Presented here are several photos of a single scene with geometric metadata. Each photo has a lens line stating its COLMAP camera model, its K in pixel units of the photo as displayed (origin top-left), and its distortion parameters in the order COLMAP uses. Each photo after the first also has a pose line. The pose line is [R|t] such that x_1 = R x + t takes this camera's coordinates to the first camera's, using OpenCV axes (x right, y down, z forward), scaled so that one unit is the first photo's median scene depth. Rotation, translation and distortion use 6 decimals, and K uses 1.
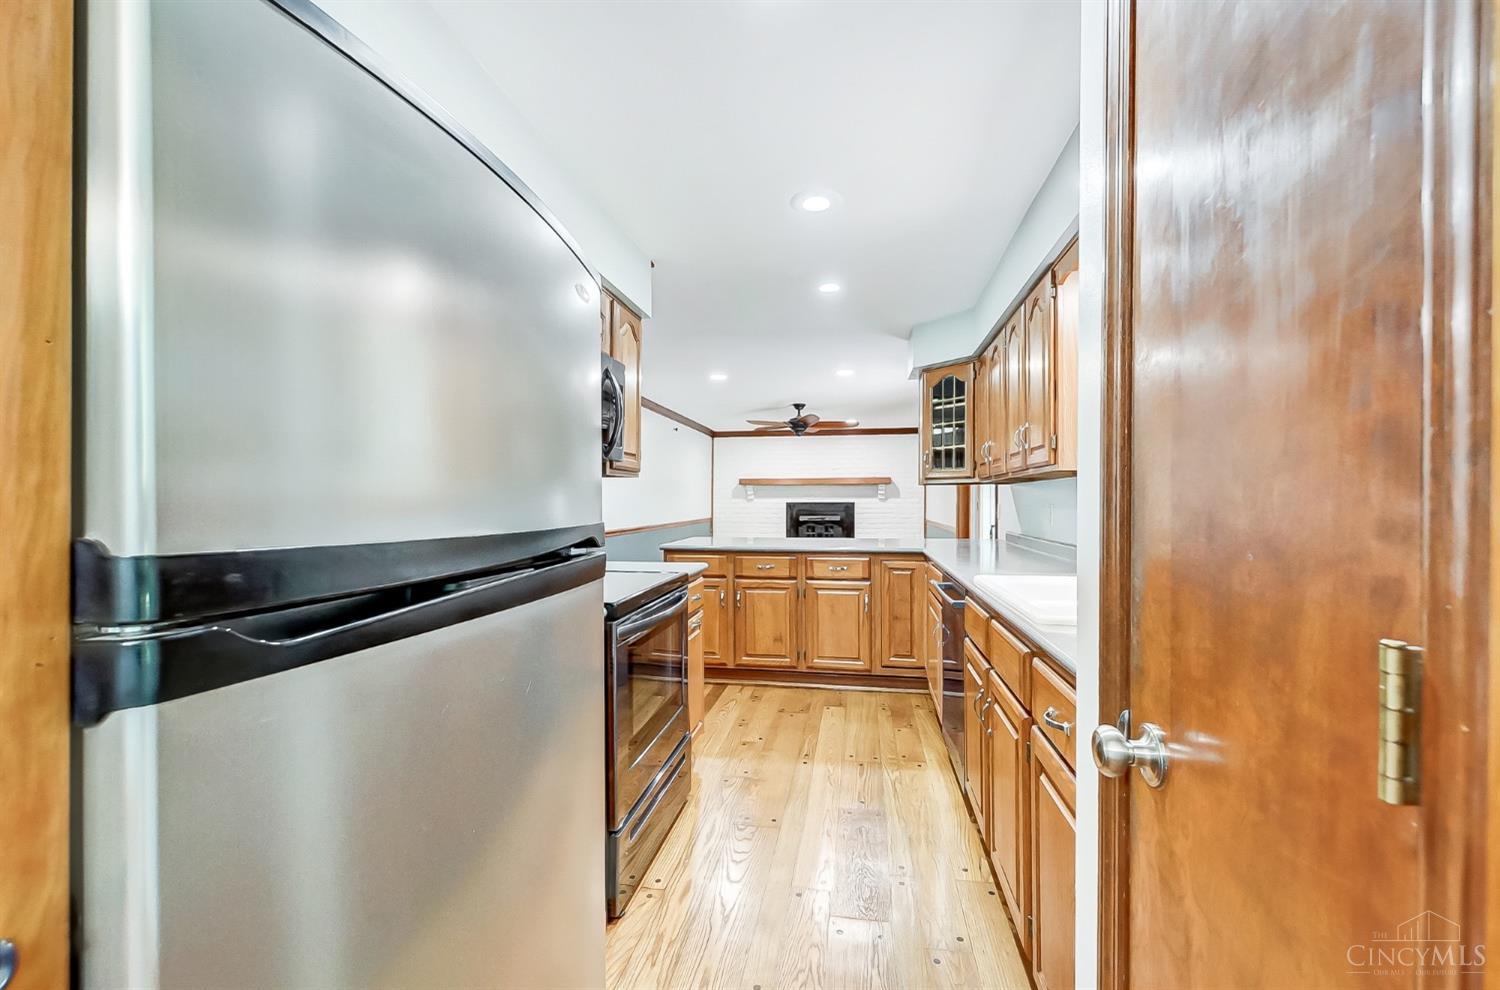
lens RADIAL K [[611.1, 0, 749.2], [0, 611.1, 498.1], [0, 0, 1]] dist [-0.029763, 0.004007]
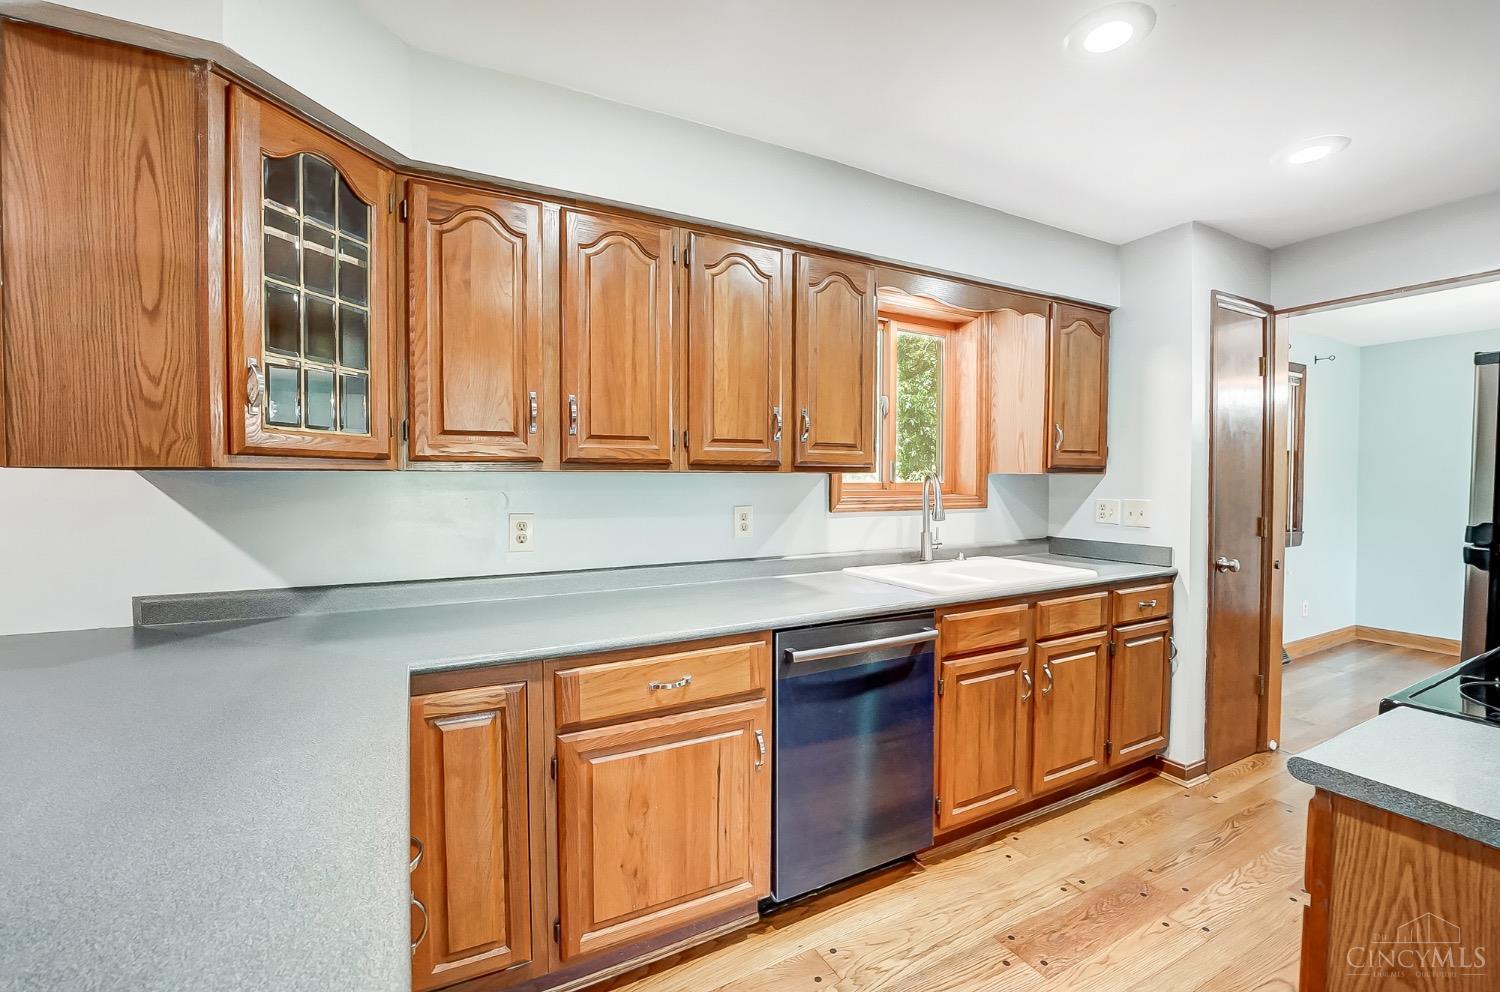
lens RADIAL K [[621.7, 0, 750.0], [0, 621.7, 496.0], [0, 0, 1]] dist [-0.026913, 0.000316]
pose [[-0.612506, -0.020585, 0.790198, -0.094726], [-0.002900, 0.999713, 0.023795, -0.014591], [-0.790461, 0.012284, -0.612390, 0.987523]]
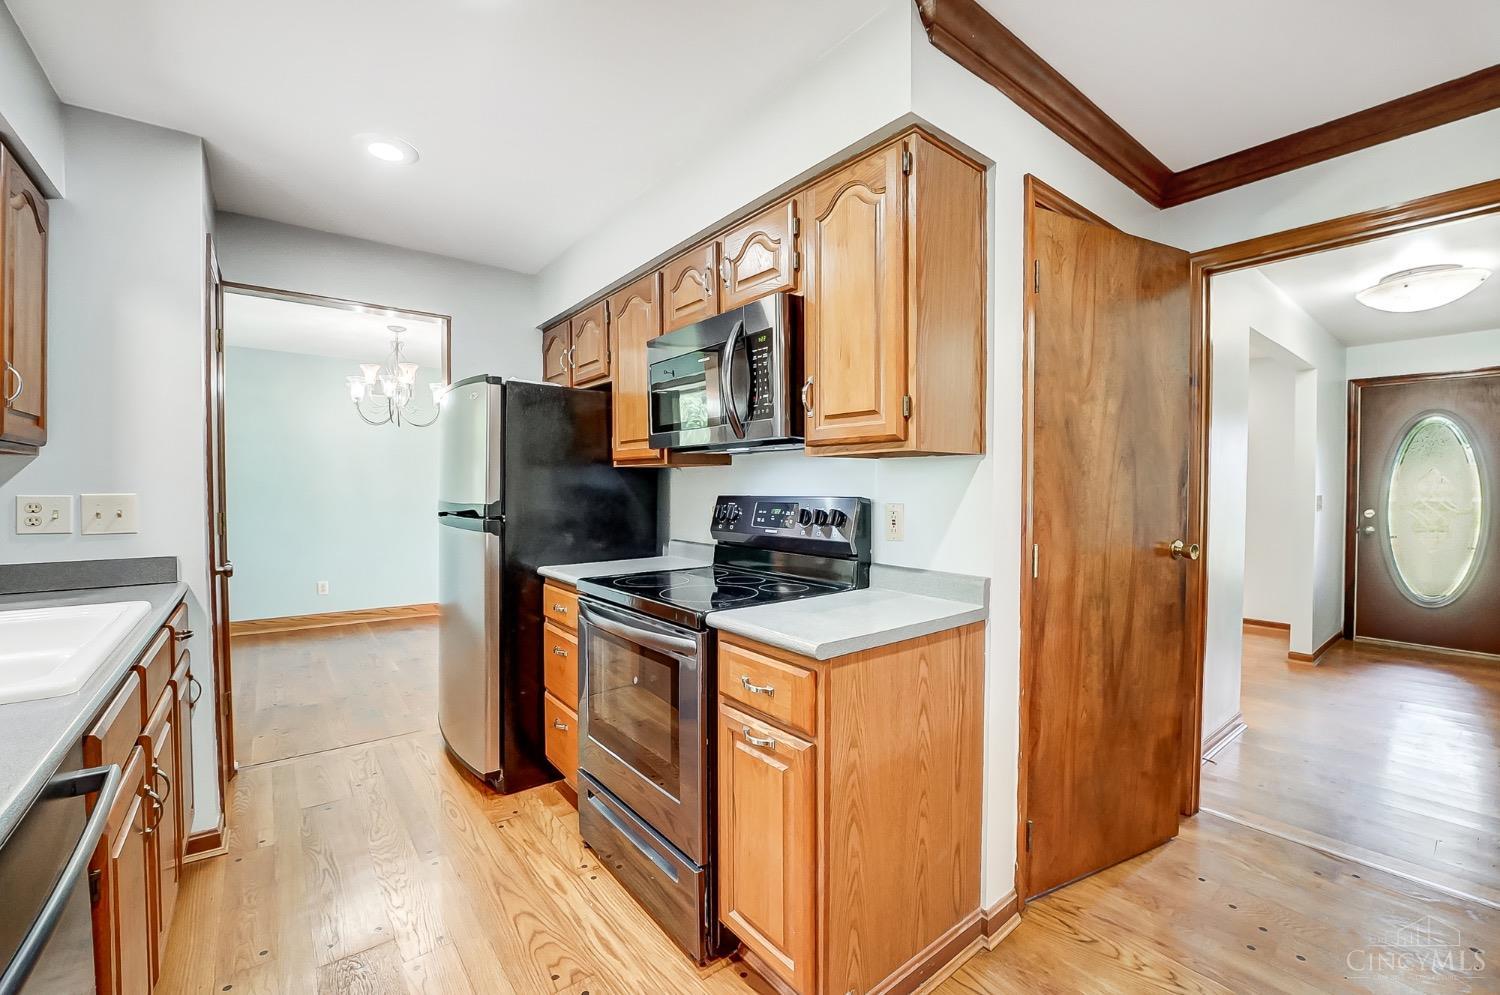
lens RADIAL K [[621.7, 0, 750.0], [0, 621.7, 497.5], [0, 0, 1]] dist [-0.026913, 0.000316]
pose [[-0.660409, 0.012699, -0.750799, 0.204434], [0.000929, 0.999870, 0.016095, 0.000067], [0.750906, 0.009932, -0.660335, 0.890867]]
